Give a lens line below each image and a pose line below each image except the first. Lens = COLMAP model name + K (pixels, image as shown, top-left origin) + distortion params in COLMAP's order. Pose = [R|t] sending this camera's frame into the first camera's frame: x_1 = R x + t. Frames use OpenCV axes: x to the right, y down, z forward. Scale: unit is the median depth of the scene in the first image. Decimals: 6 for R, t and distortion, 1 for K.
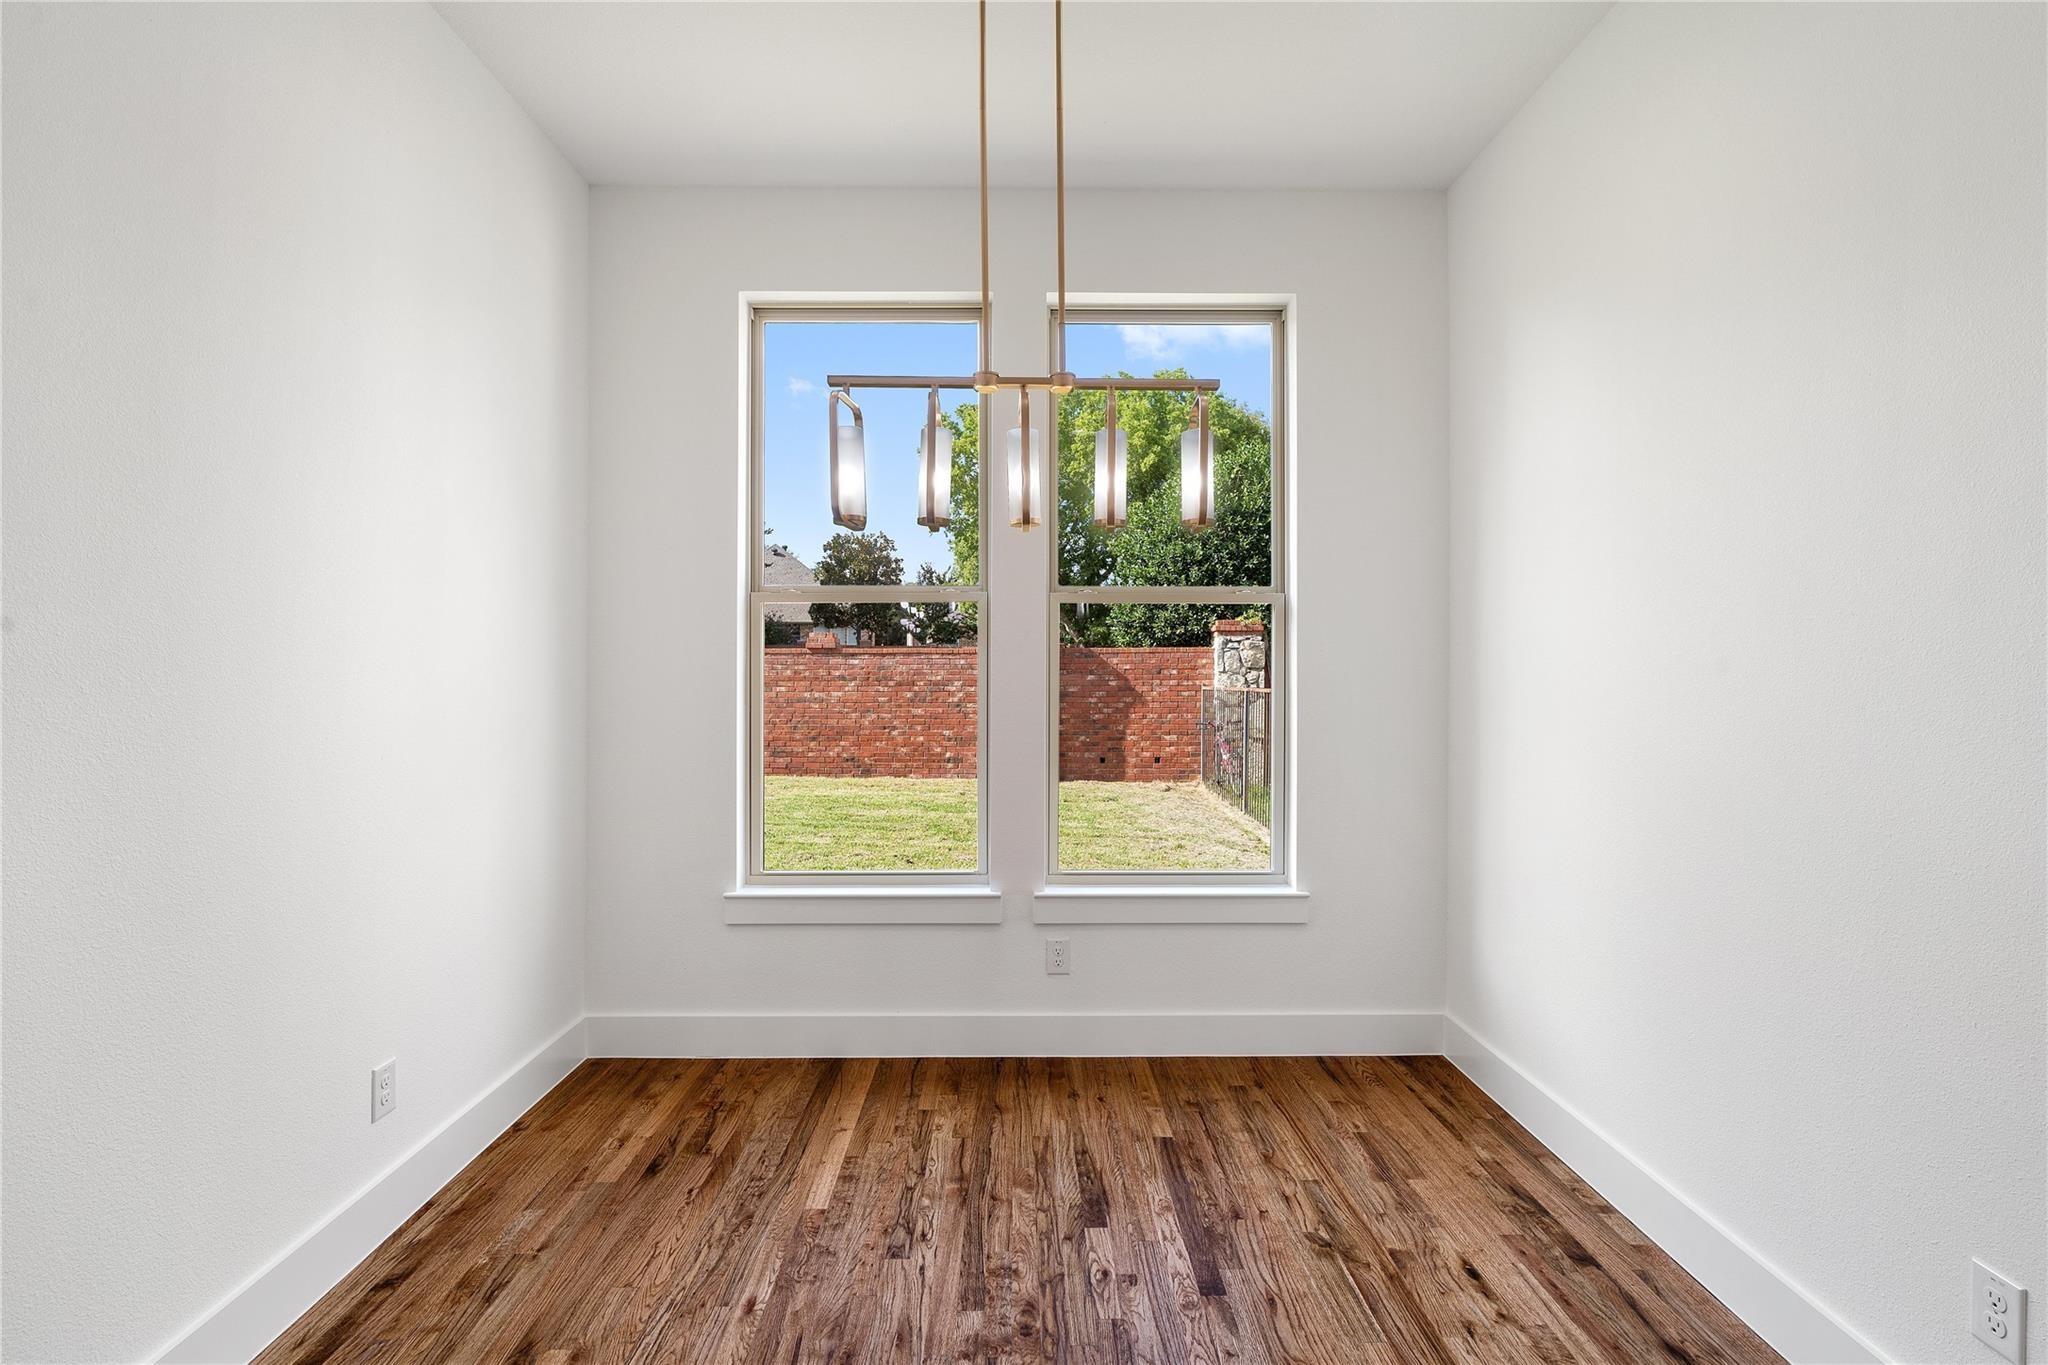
lens RADIAL K [[962.6, 0, 1024.4], [0, 962.6, 667.5], [0, 0, 1]] dist [-0.004613, 0.002094]
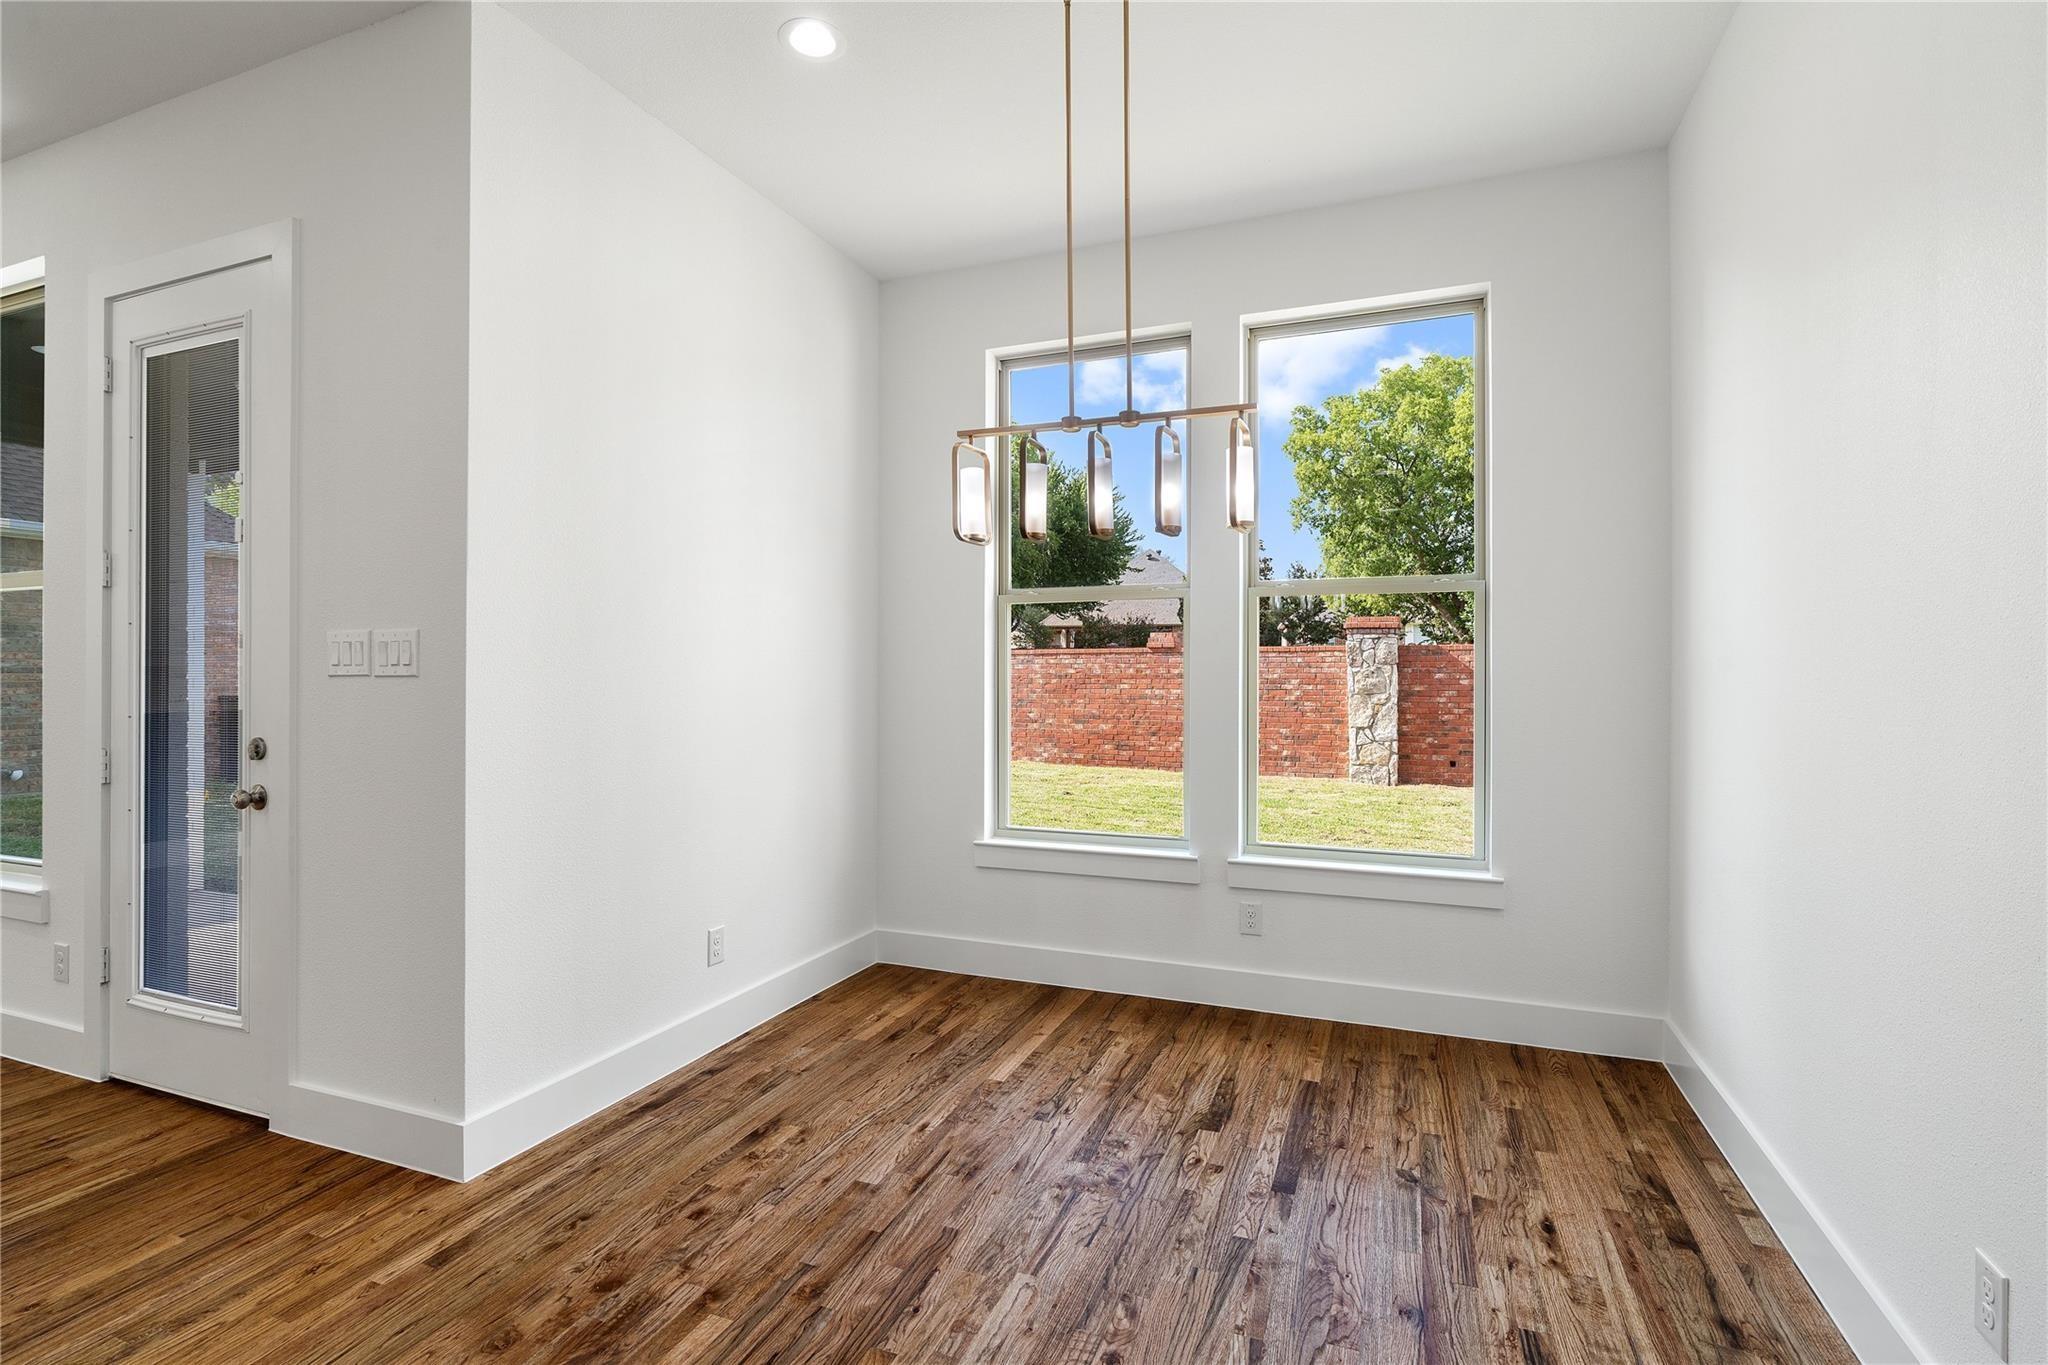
lens RADIAL K [[962.6, 0, 1024.7], [0, 962.6, 665.4], [0, 0, 1]] dist [-0.004613, 0.002094]
pose [[0.925114, -0.002400, -0.379683, 0.242424], [0.000774, 0.999990, -0.004435, 0.018550], [0.379690, 0.003809, 0.925106, -0.127778]]
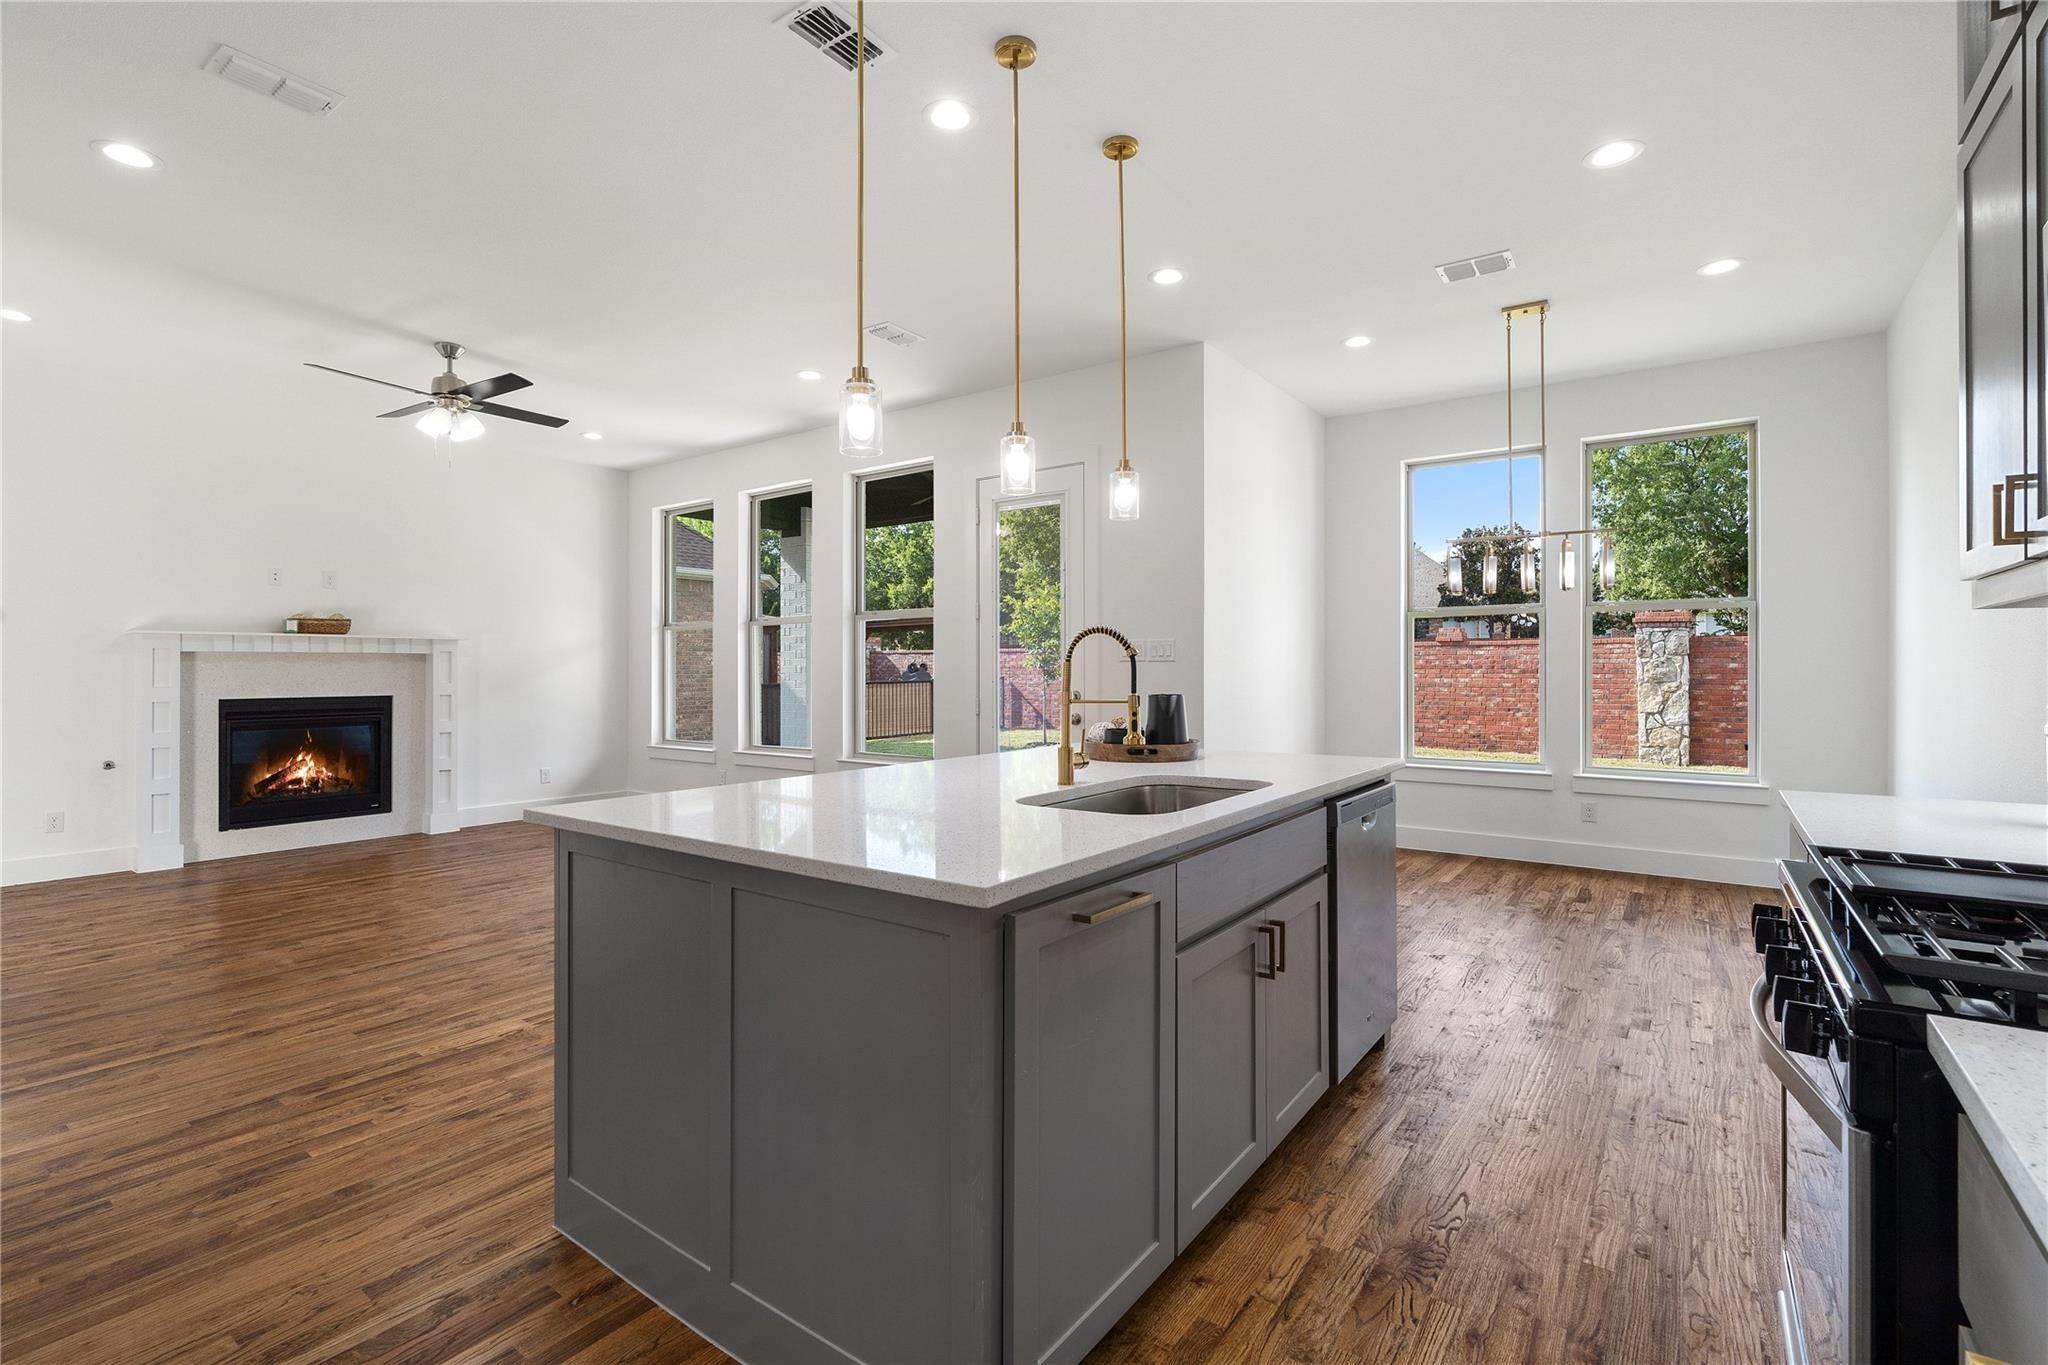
lens RADIAL K [[931.0, 0, 1028.5], [0, 931.0, 665.3], [0, 0, 1]] dist [-0.000993, 0.000306]
pose [[0.805008, -0.001600, -0.593262, 0.251355], [0.003697, 0.999990, 0.002320, 0.024286], [0.593253, -0.004061, 0.805006, -1.127608]]
